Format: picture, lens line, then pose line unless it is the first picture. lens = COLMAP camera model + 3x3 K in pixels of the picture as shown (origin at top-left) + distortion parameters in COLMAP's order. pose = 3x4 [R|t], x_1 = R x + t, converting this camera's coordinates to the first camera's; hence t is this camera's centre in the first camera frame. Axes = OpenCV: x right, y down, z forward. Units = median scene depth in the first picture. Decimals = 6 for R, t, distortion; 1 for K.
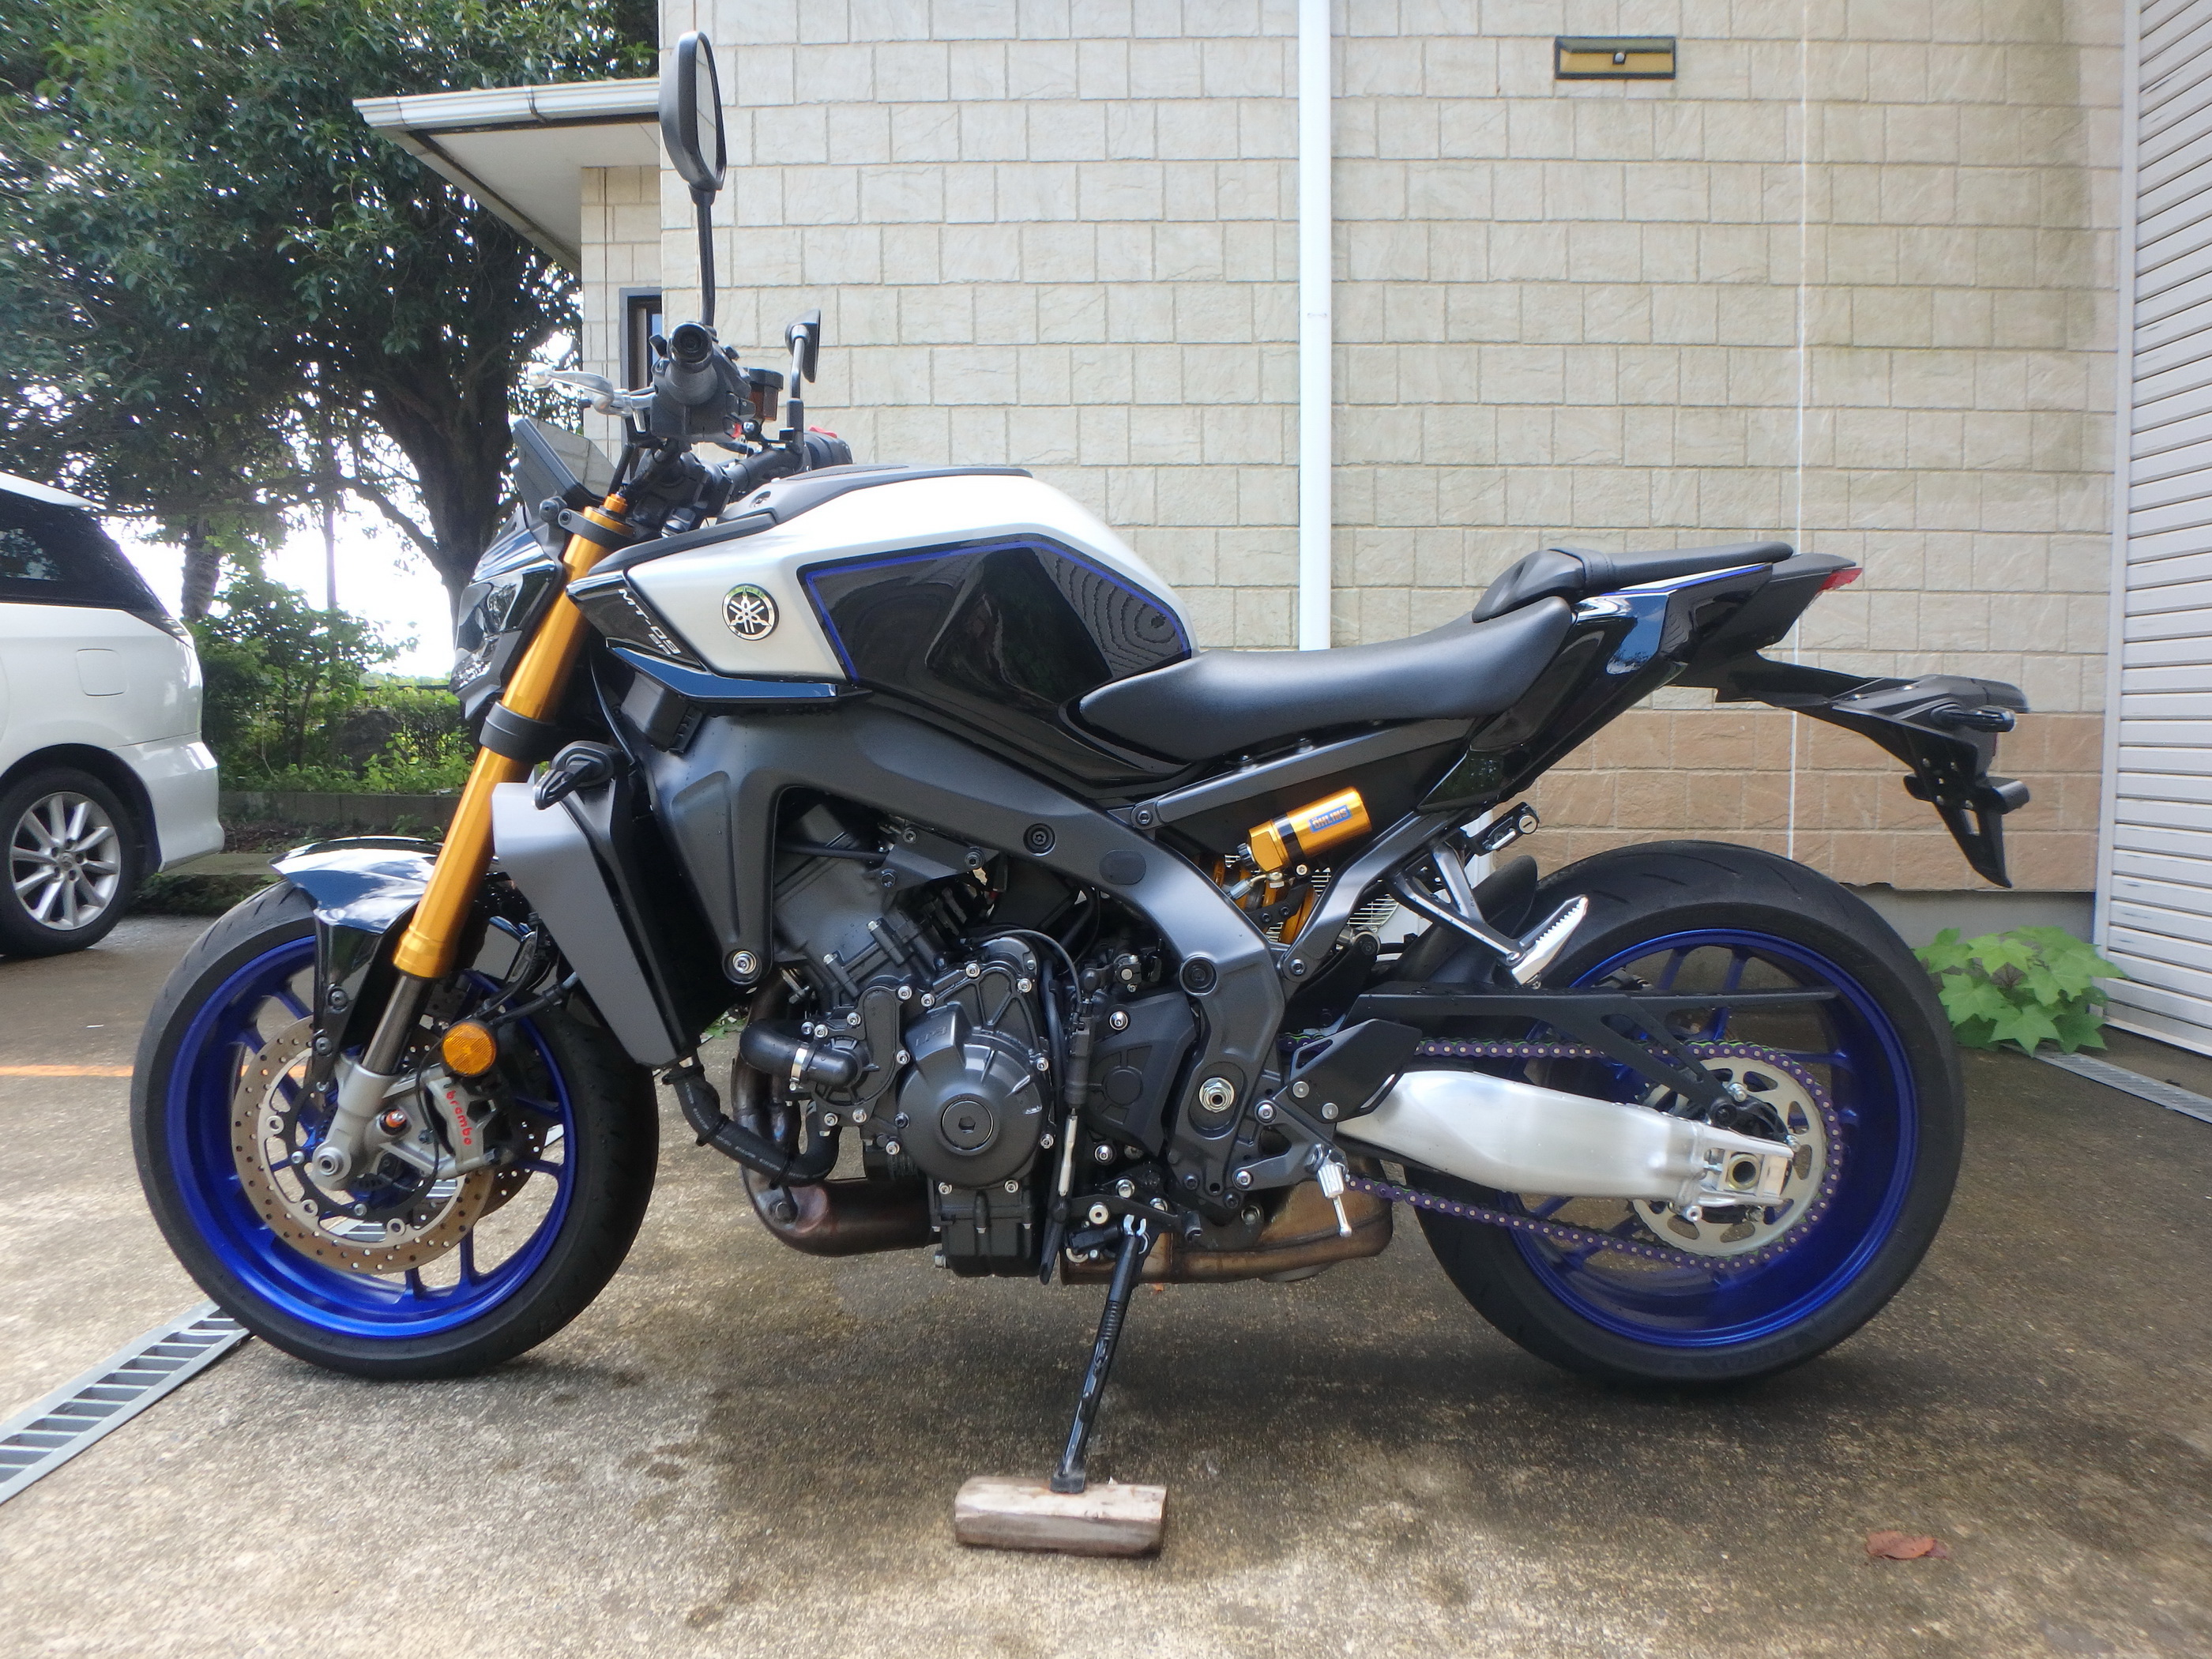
lens RADIAL K [[1370.4, 0, 1120.8], [0, 1370.4, 822.2], [0, 0, 1]] dist [-0.037050, 0.003365]
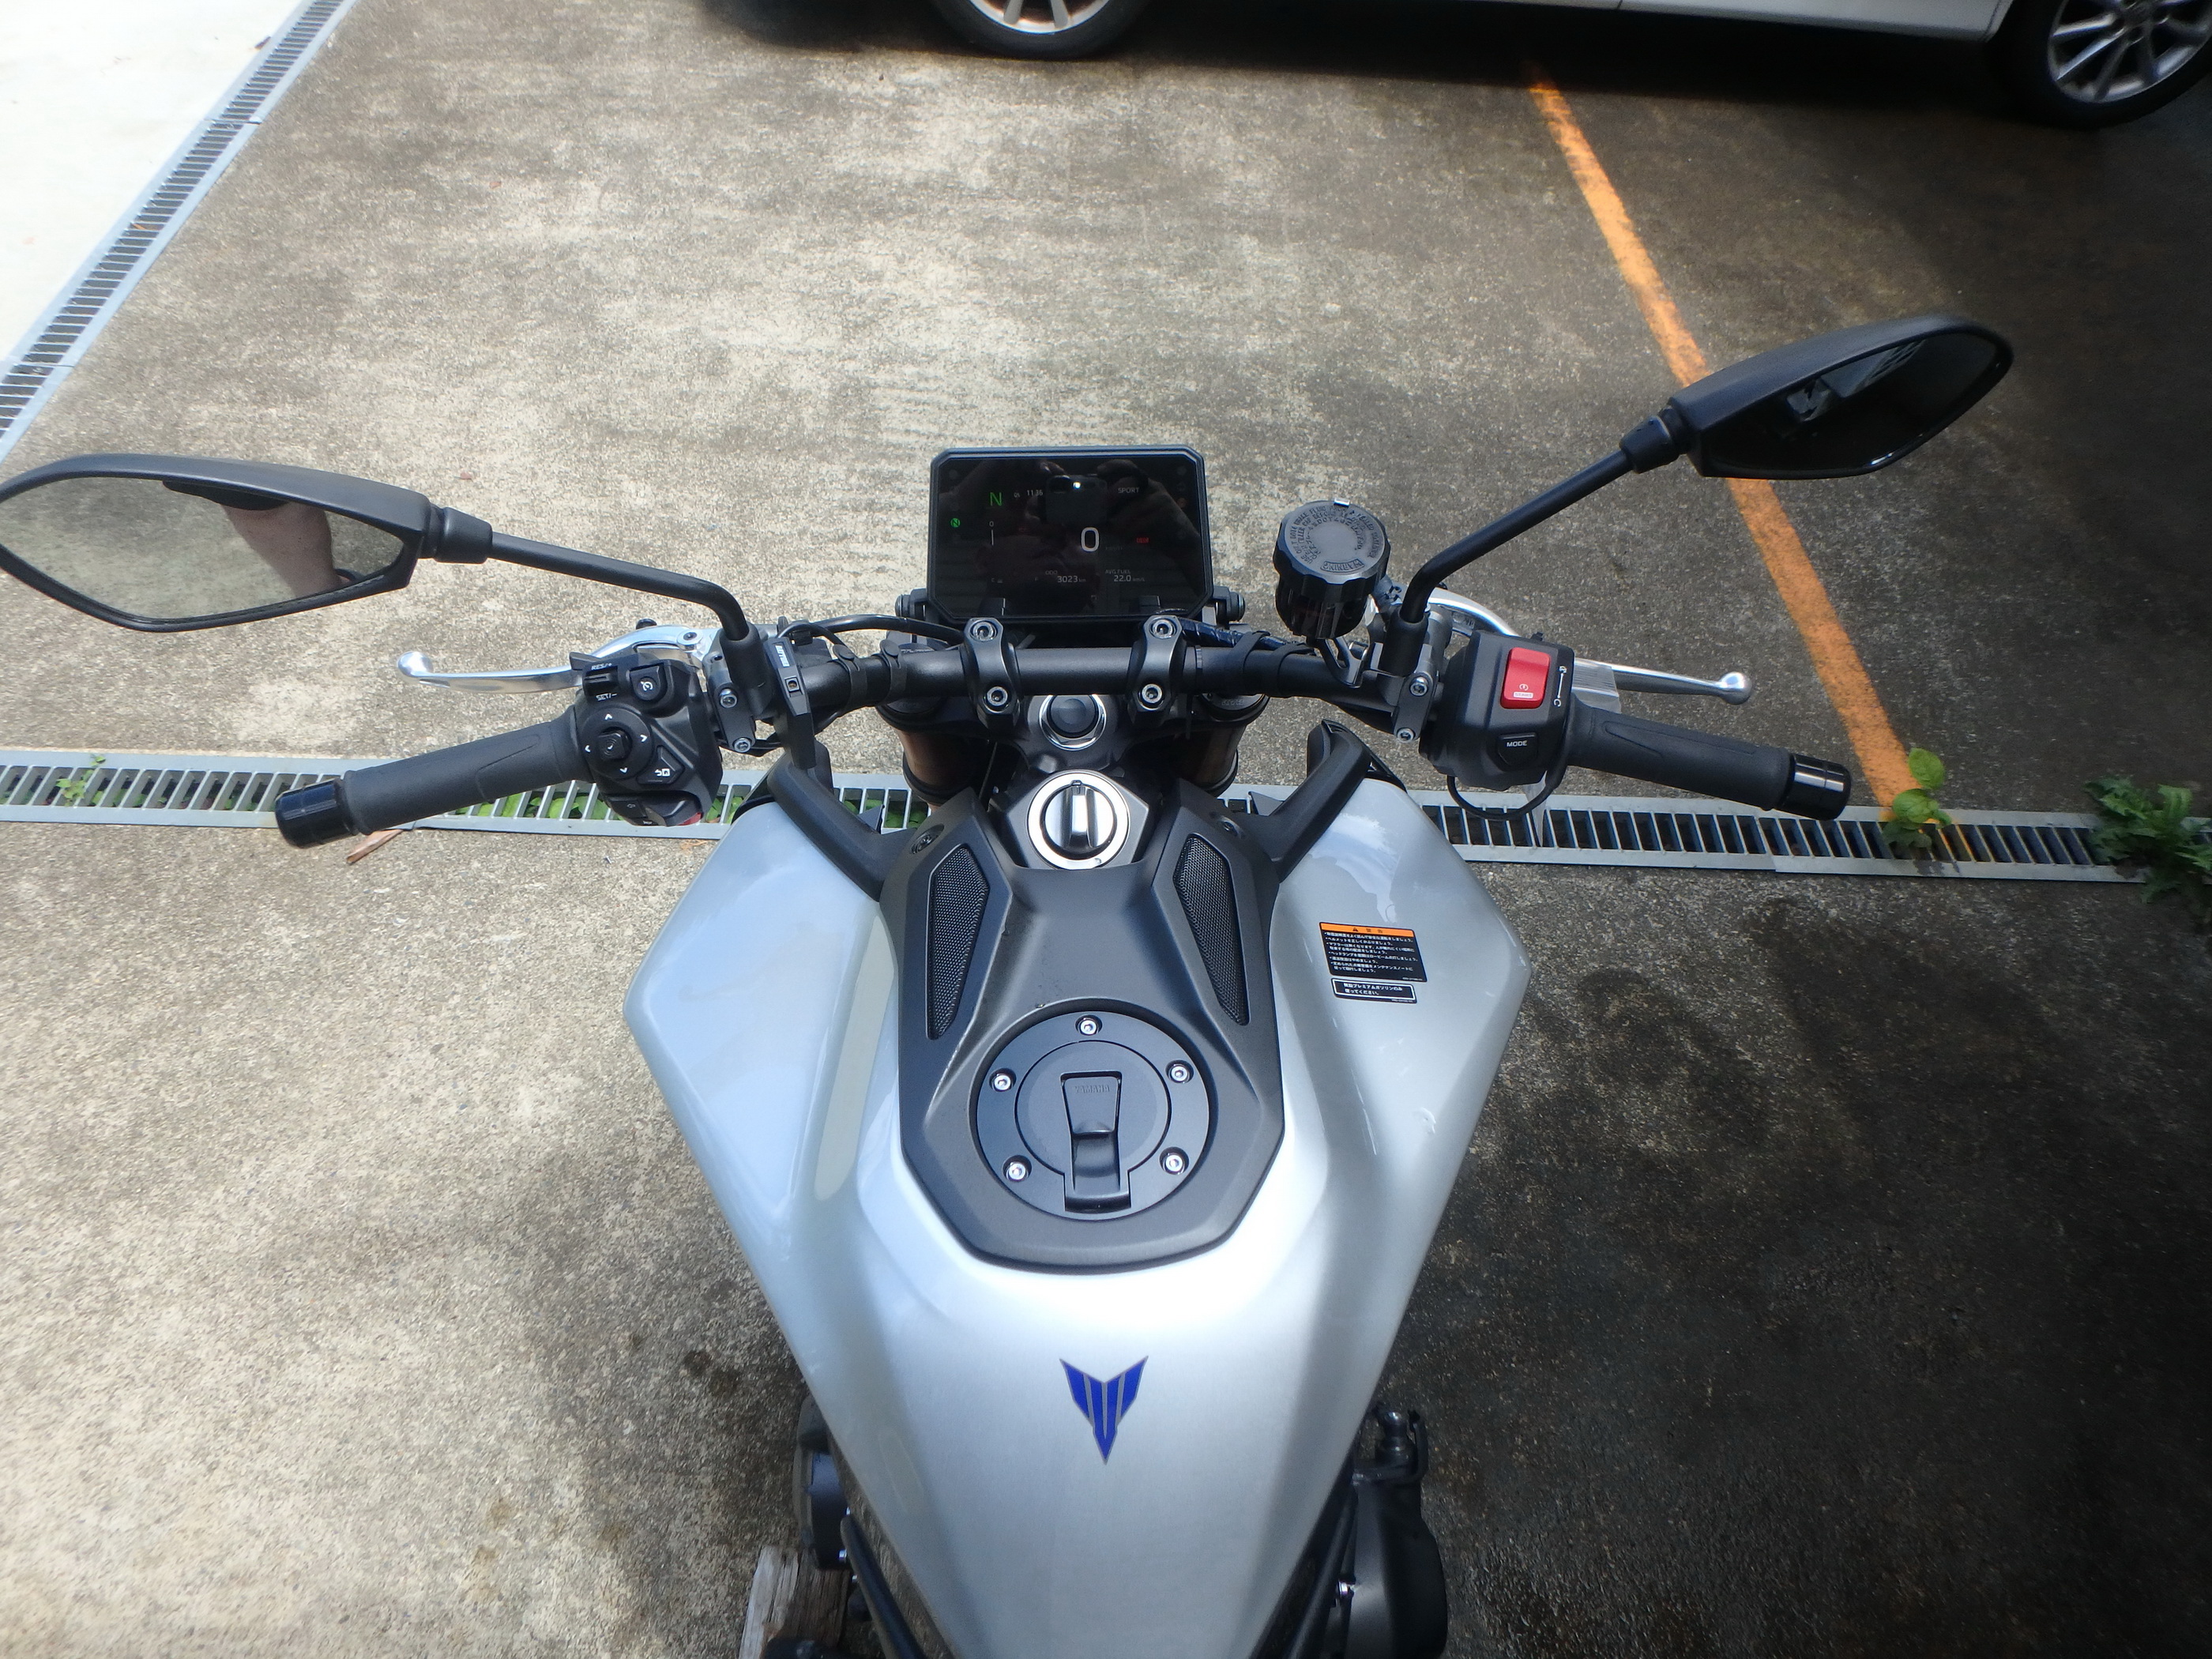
lens RADIAL K [[1354.5, 0, 1104.2], [0, 1354.5, 789.6], [0, 0, 1]] dist [-0.019723, -0.001177]
pose [[0.044961, 0.794223, -0.605961, 0.023780], [-0.143845, 0.605400, 0.782815, -0.292548], [0.988578, 0.051968, 0.141465, 0.396349]]
